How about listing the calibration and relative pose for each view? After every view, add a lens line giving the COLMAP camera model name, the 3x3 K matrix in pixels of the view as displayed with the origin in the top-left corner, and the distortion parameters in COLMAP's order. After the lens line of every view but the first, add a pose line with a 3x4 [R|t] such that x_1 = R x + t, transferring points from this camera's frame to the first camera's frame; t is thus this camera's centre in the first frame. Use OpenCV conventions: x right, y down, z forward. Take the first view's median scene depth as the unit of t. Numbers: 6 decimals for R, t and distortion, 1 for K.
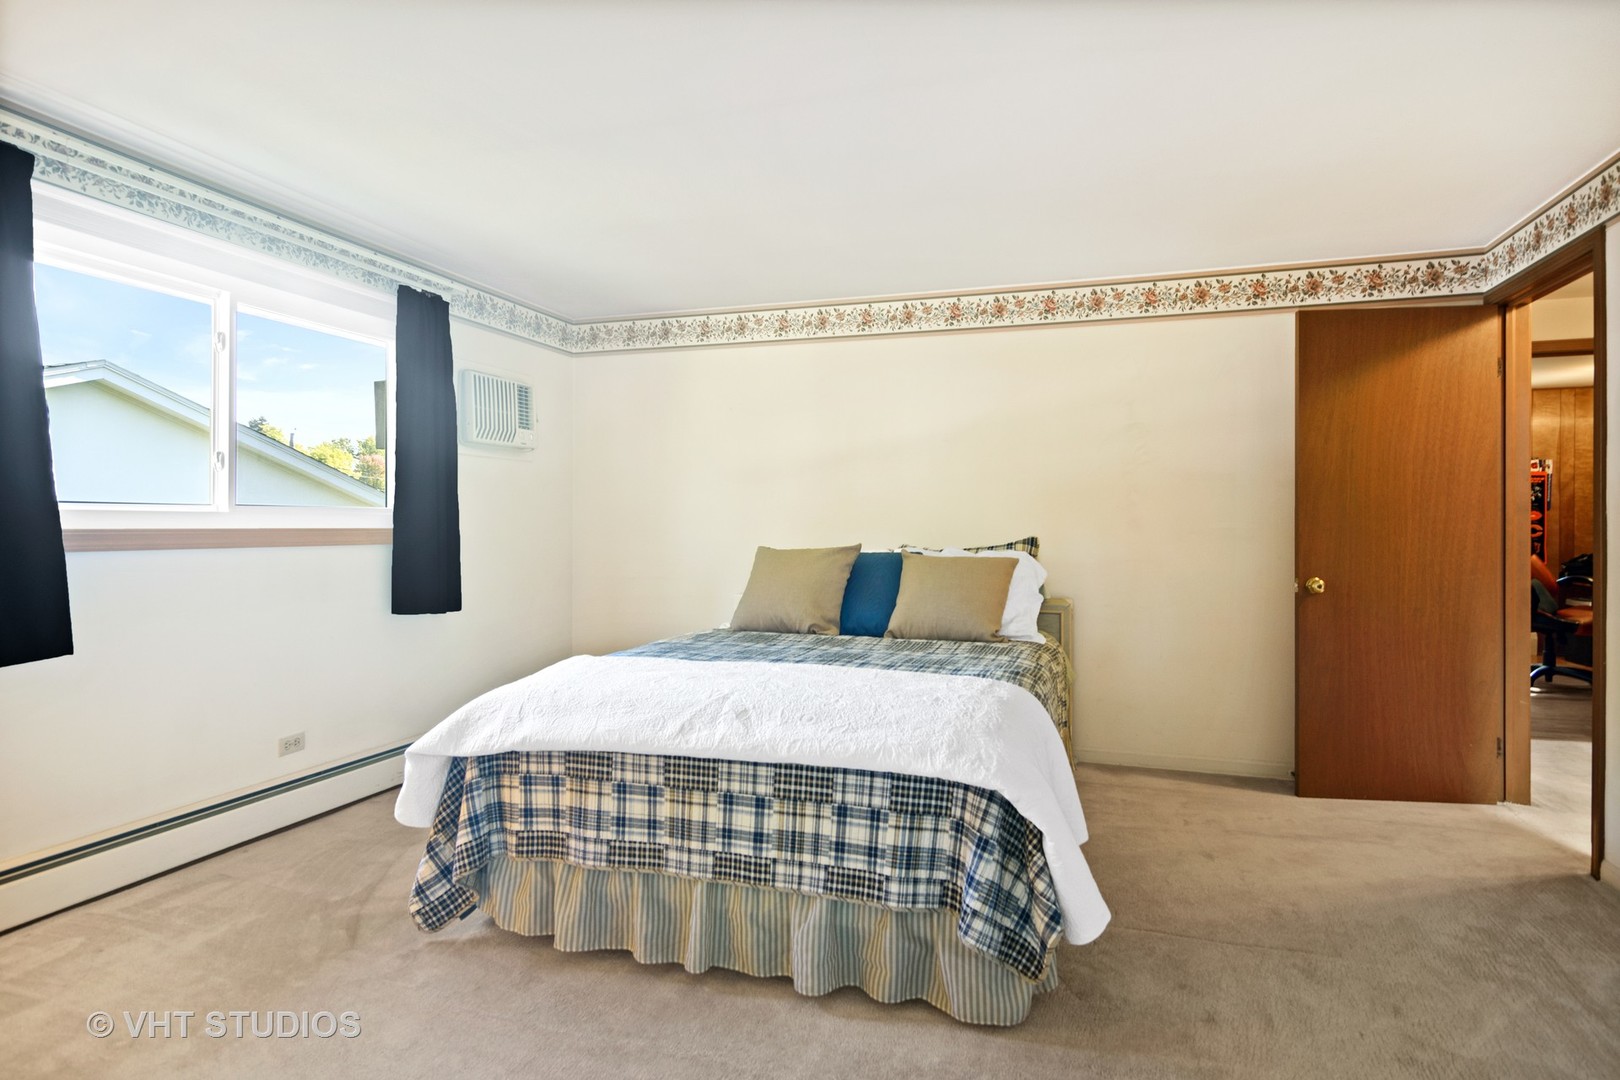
lens RADIAL K [[873.0, 0, 811.0], [0, 873.0, 537.8], [0, 0, 1]] dist [-0.000127, -0.000273]
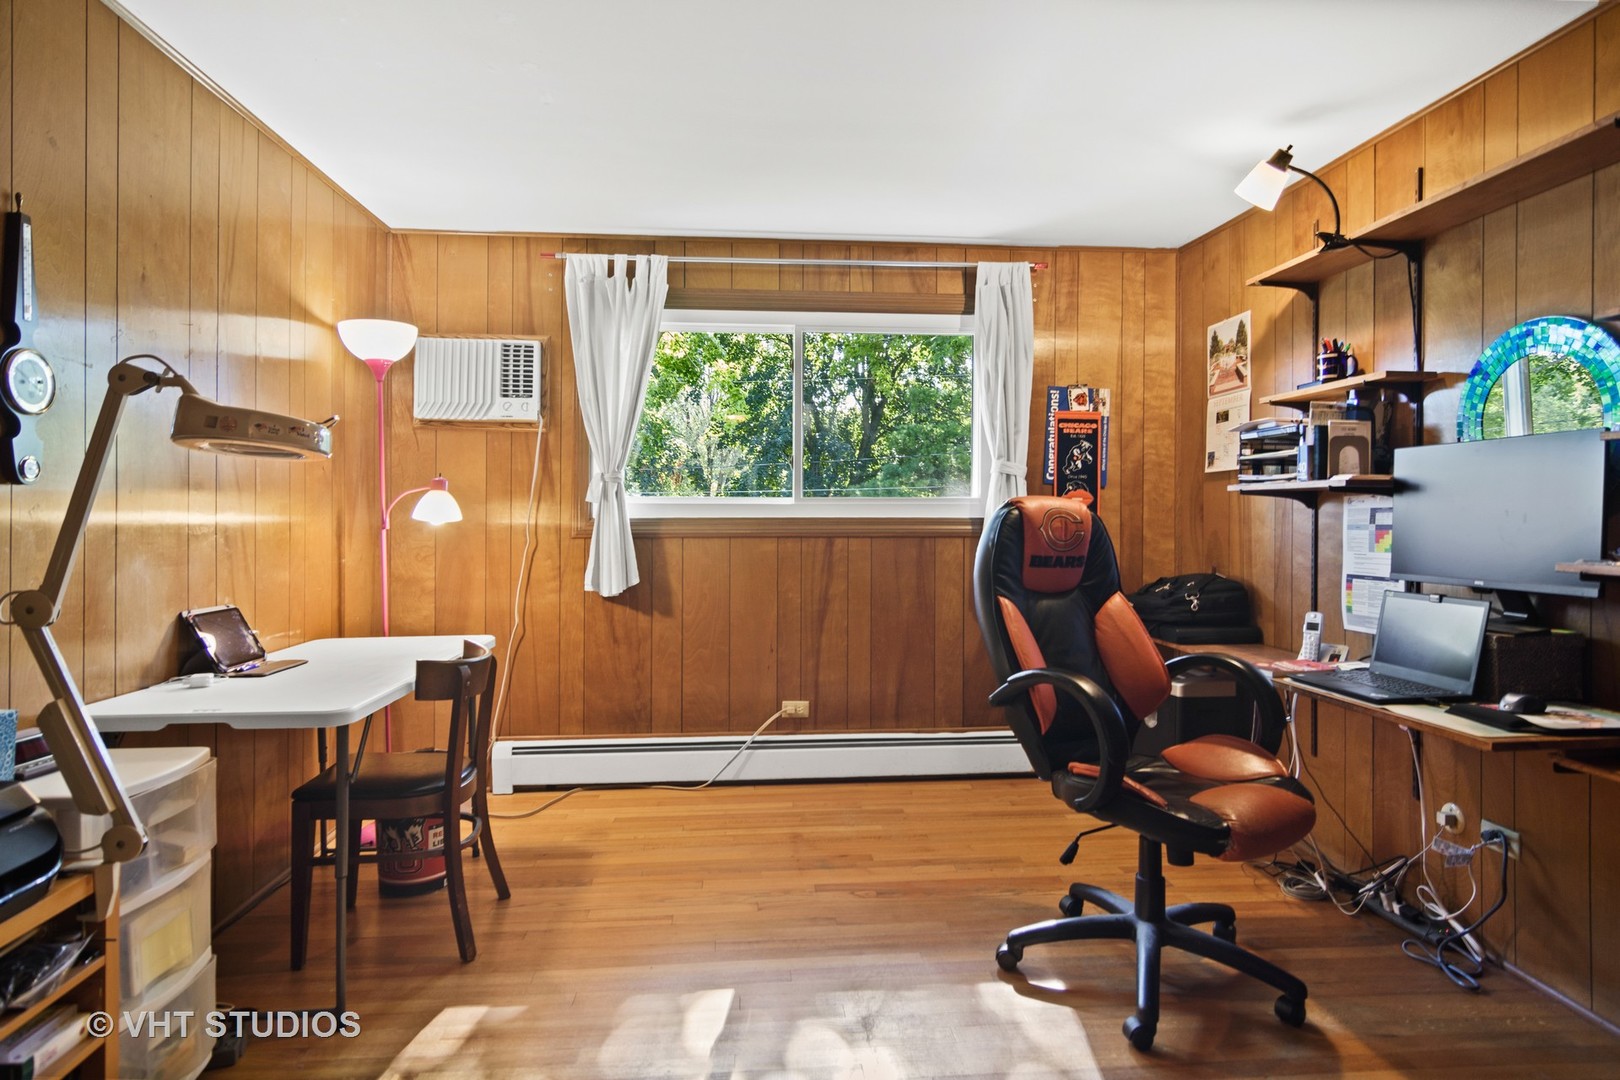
lens RADIAL K [[873.0, 0, 810.0], [0, 873.0, 529.5], [0, 0, 1]] dist [-0.000127, -0.000273]
pose [[0.923388, -0.001375, 0.383867, 0.493663], [0.002238, 0.999996, -0.001802, -0.007096], [-0.383863, 0.002523, 0.923387, 0.598417]]
